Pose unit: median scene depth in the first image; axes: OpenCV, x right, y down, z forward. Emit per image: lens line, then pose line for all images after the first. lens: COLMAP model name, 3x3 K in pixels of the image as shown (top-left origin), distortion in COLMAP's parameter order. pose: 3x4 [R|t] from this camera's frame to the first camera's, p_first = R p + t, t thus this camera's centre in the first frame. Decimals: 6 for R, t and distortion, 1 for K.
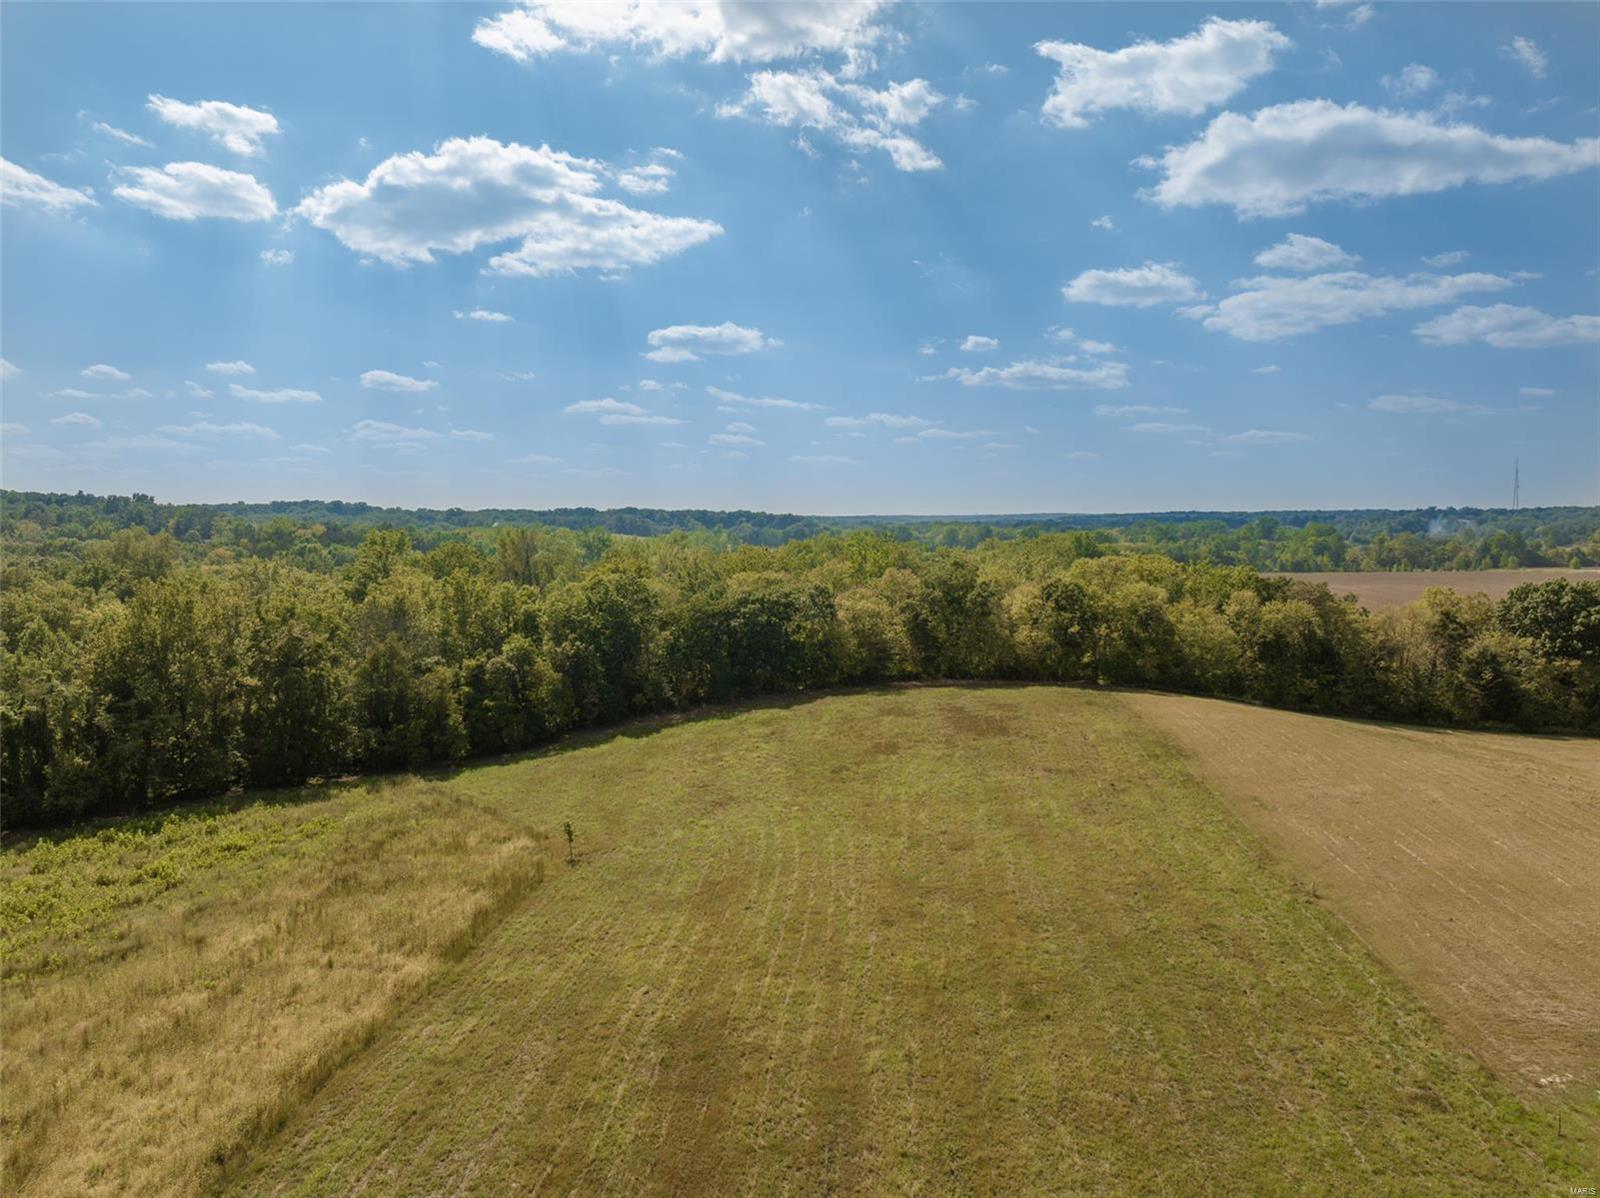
lens RADIAL K [[1116.1, 0, 800.3], [0, 1116.1, 599.8], [0, 0, 1]] dist [-0.033115, -0.004597]
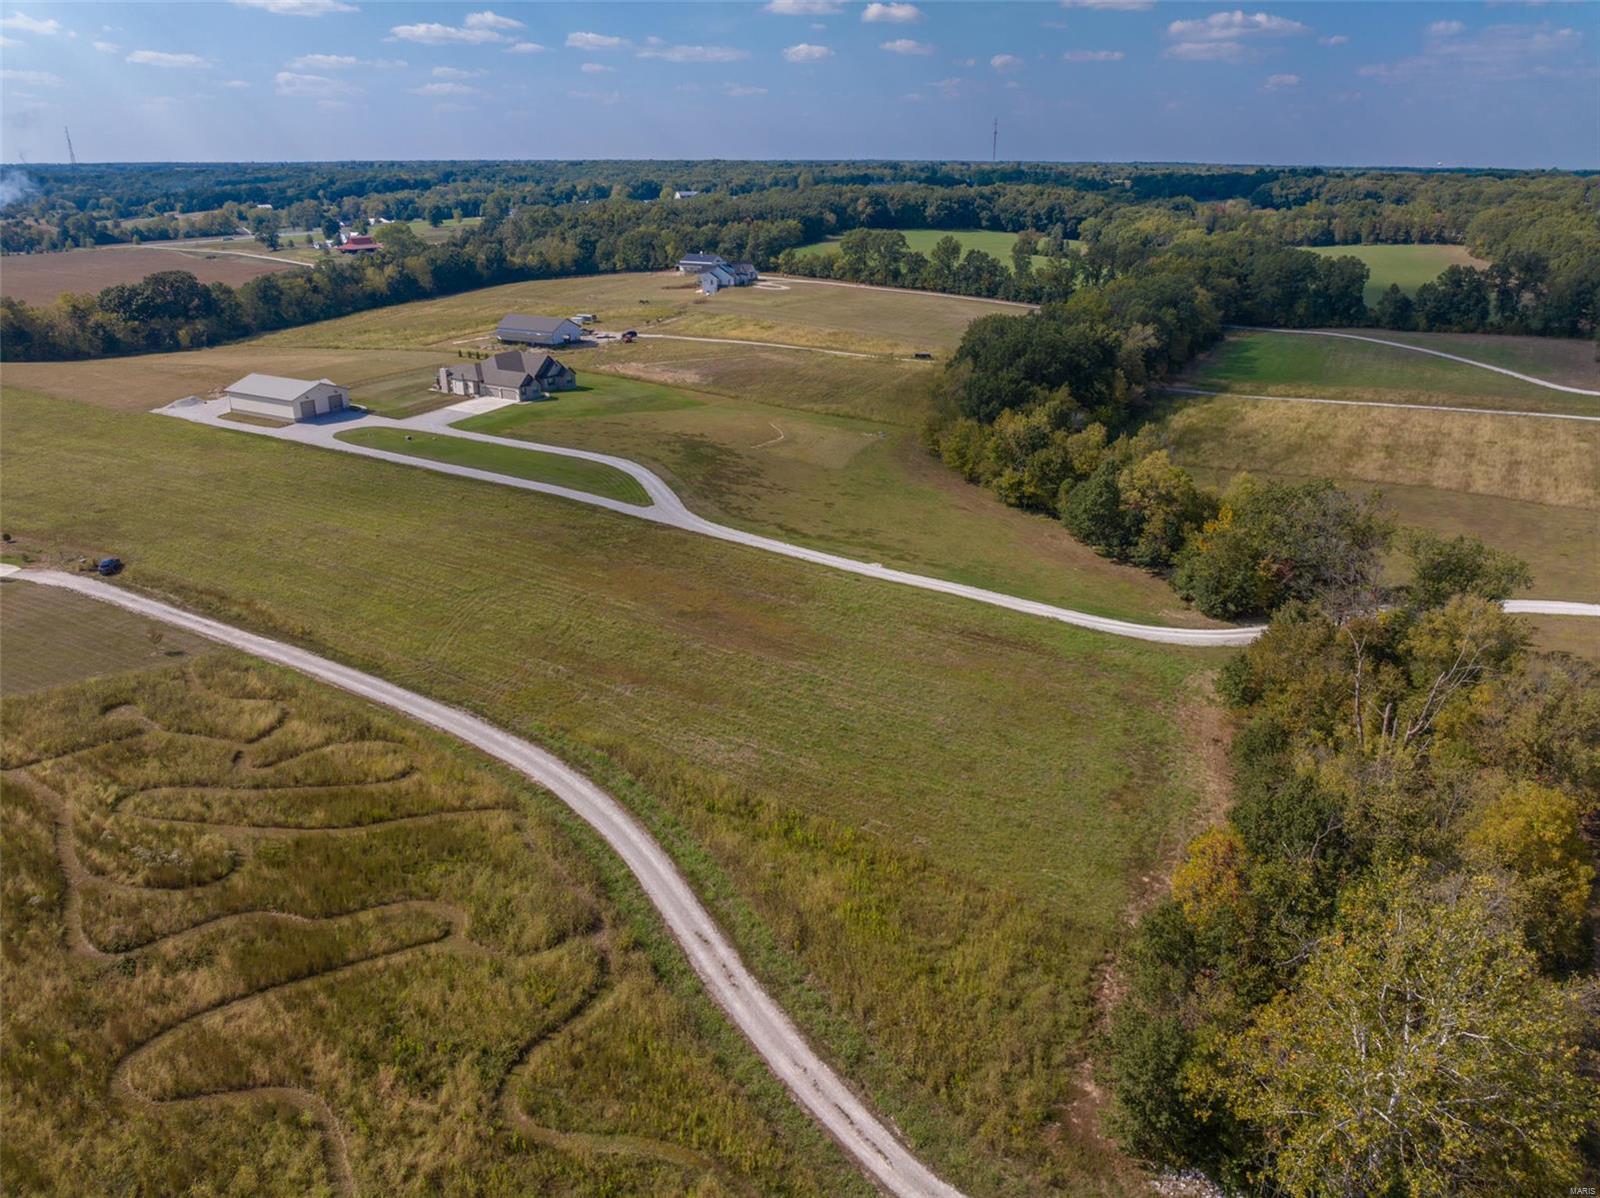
lens RADIAL K [[1116.1, 0, 801.0], [0, 1116.1, 600.2], [0, 0, 1]] dist [-0.033115, -0.004597]
pose [[0.427237, -0.328150, 0.842488, -0.773262], [0.060234, 0.940072, 0.335613, -0.078731], [-0.902131, -0.092640, 0.421399, -1.193244]]
